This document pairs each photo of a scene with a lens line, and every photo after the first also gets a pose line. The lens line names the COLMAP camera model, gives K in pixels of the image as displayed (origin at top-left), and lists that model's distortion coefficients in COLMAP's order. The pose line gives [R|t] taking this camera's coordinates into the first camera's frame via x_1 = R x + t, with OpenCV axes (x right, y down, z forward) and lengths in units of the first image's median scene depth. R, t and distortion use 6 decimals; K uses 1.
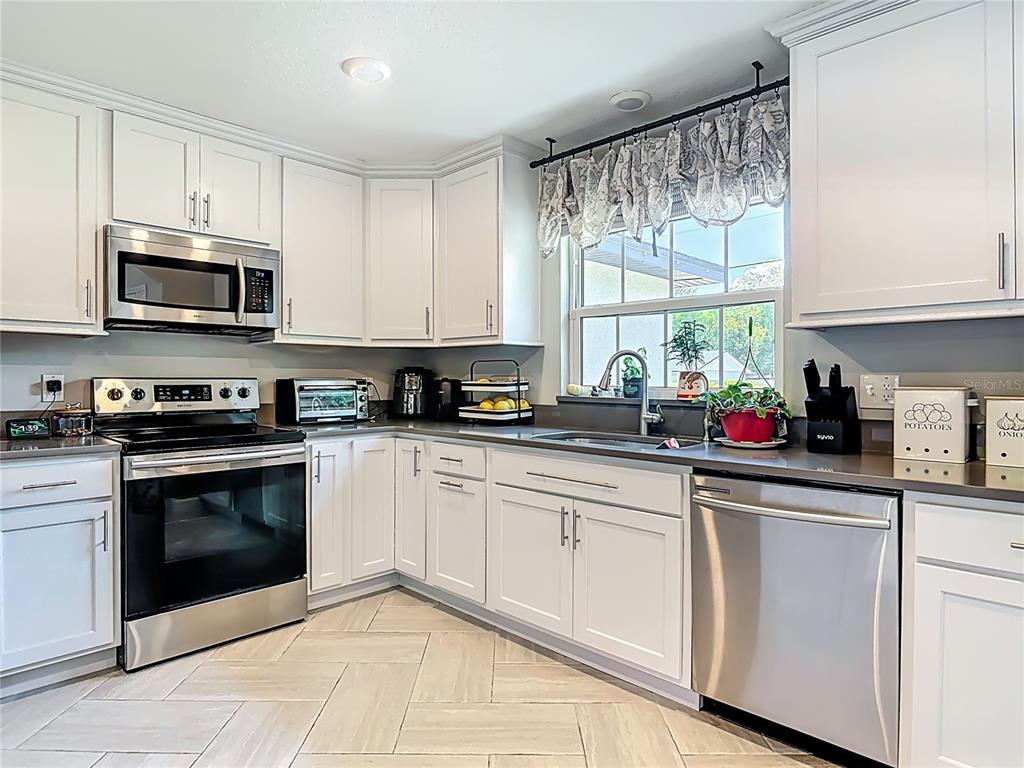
lens RADIAL K [[593.0, 0, 509.9], [0, 593.0, 378.1], [0, 0, 1]] dist [-0.019613, -0.003016]
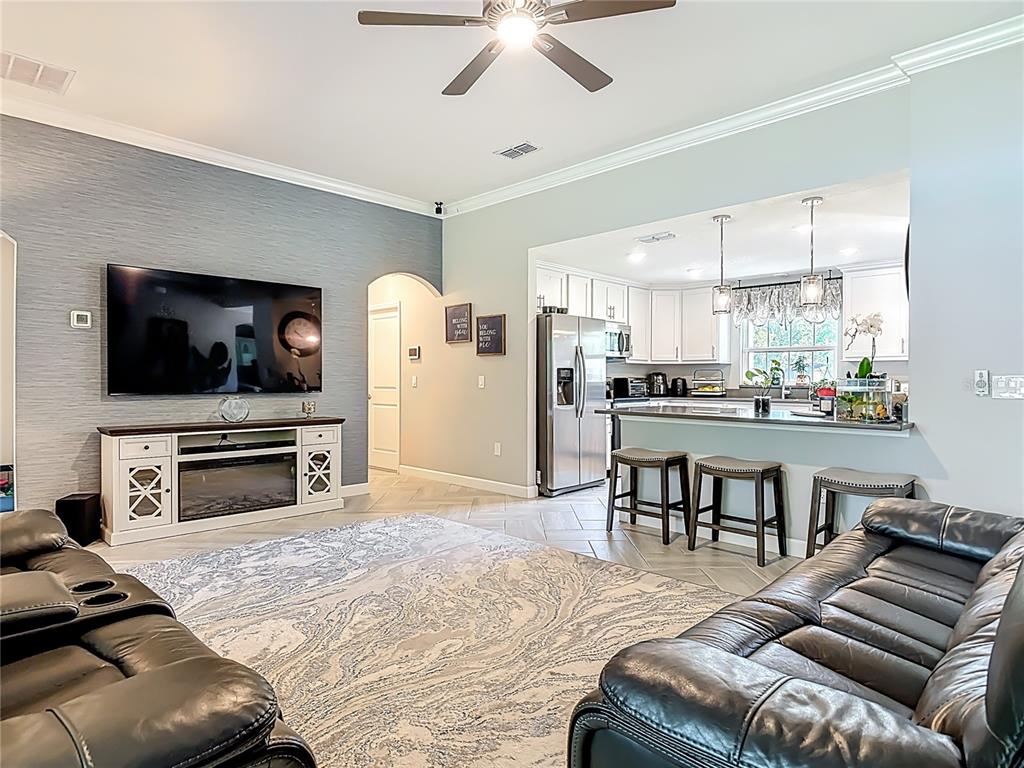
lens RADIAL K [[592.2, 0, 507.0], [0, 592.2, 382.9], [0, 0, 1]] dist [-0.036982, 0.020362]
pose [[0.999921, 0.000677, -0.012512, -0.918350], [-0.000605, 0.999983, 0.005780, 0.009436], [0.012516, -0.005772, 0.999905, -1.549332]]
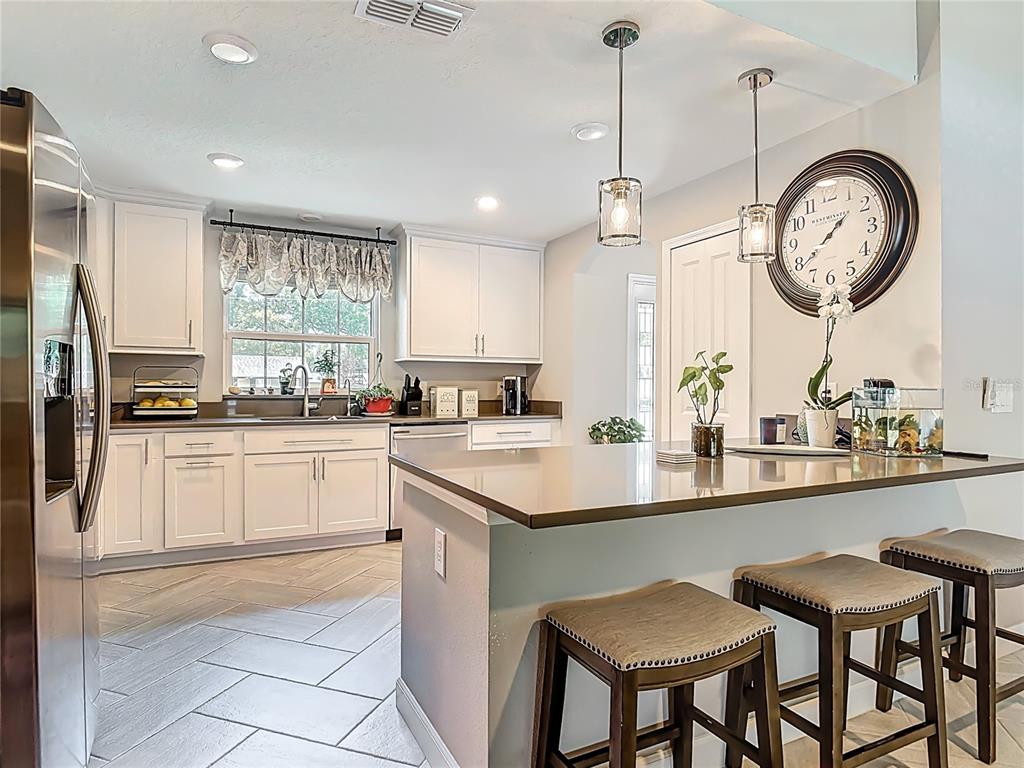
lens RADIAL K [[592.2, 0, 507.0], [0, 592.2, 382.9], [0, 0, 1]] dist [-0.036982, 0.020362]
pose [[0.328518, 0.004009, 0.944489, -1.079967], [-0.003660, 0.999989, -0.002971, 0.003831], [-0.944490, -0.002480, 0.328529, -0.069151]]
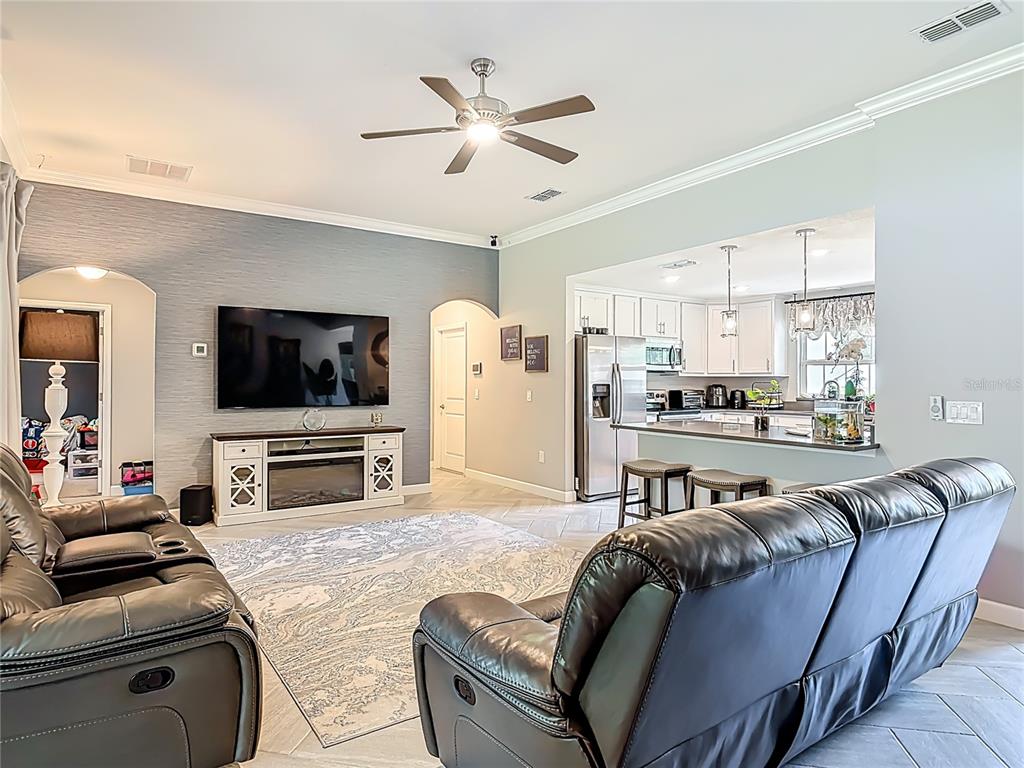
lens RADIAL K [[593.0, 0, 509.9], [0, 593.0, 378.1], [0, 0, 1]] dist [-0.019613, -0.003016]
pose [[0.979656, -0.000881, -0.200680, -0.641199], [-0.000595, 0.999973, -0.007297, -0.034566], [0.200681, 0.007268, 0.979630, -1.760102]]
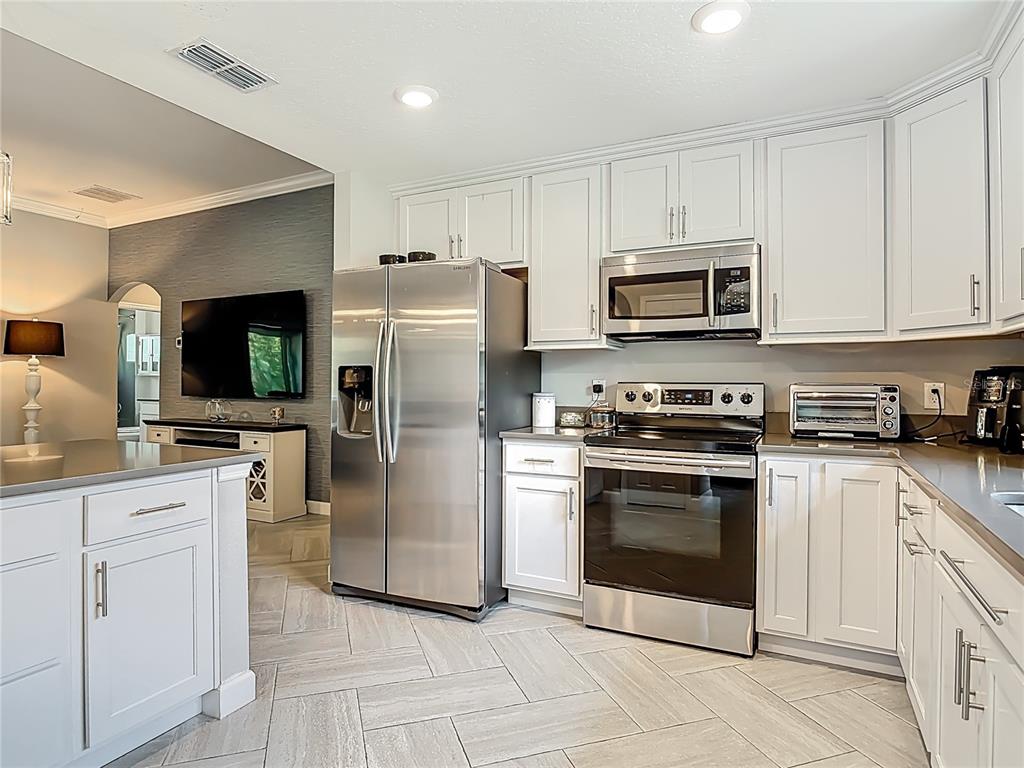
lens RADIAL K [[593.0, 0, 509.9], [0, 593.0, 378.1], [0, 0, 1]] dist [-0.019613, -0.003016]
pose [[0.305422, -0.007068, -0.952191, 0.375854], [-0.003567, 0.999957, -0.008567, 0.001533], [0.952210, 0.006013, 0.305384, 0.380133]]
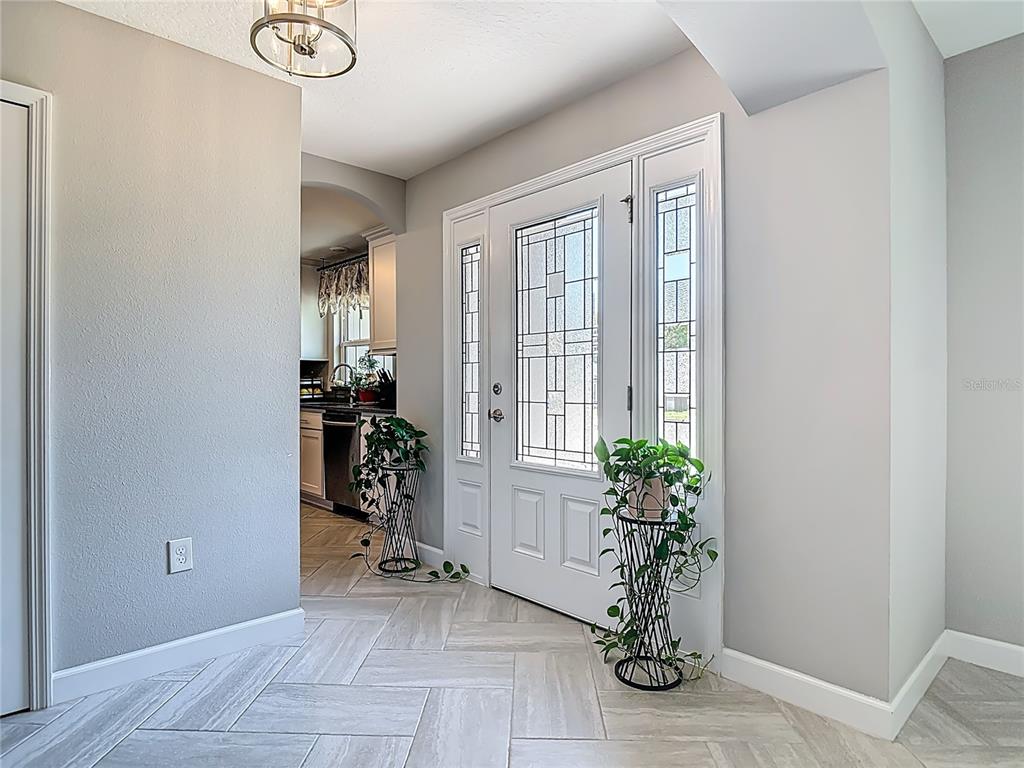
lens RADIAL K [[592.2, 0, 507.0], [0, 592.2, 382.9], [0, 0, 1]] dist [-0.036982, 0.020362]
pose [[0.999206, -0.001332, -0.039832, 0.821569], [0.000985, 0.999961, -0.008736, 0.039752], [0.039842, 0.008690, 0.999168, -1.037136]]
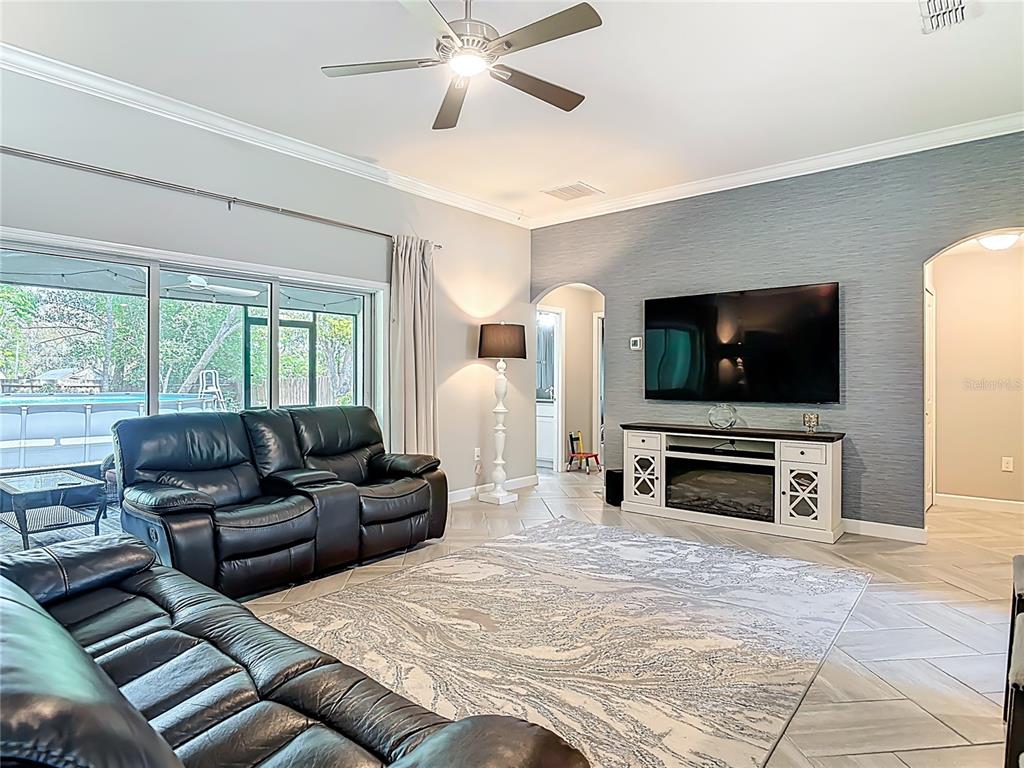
lens RADIAL K [[593.0, 0, 509.9], [0, 593.0, 378.1], [0, 0, 1]] dist [-0.019613, -0.003016]
pose [[0.072397, -0.000945, -0.997375, -0.001867], [-0.000061, 1.000000, -0.000952, -0.018364], [0.997376, 0.000130, 0.072397, -0.681505]]
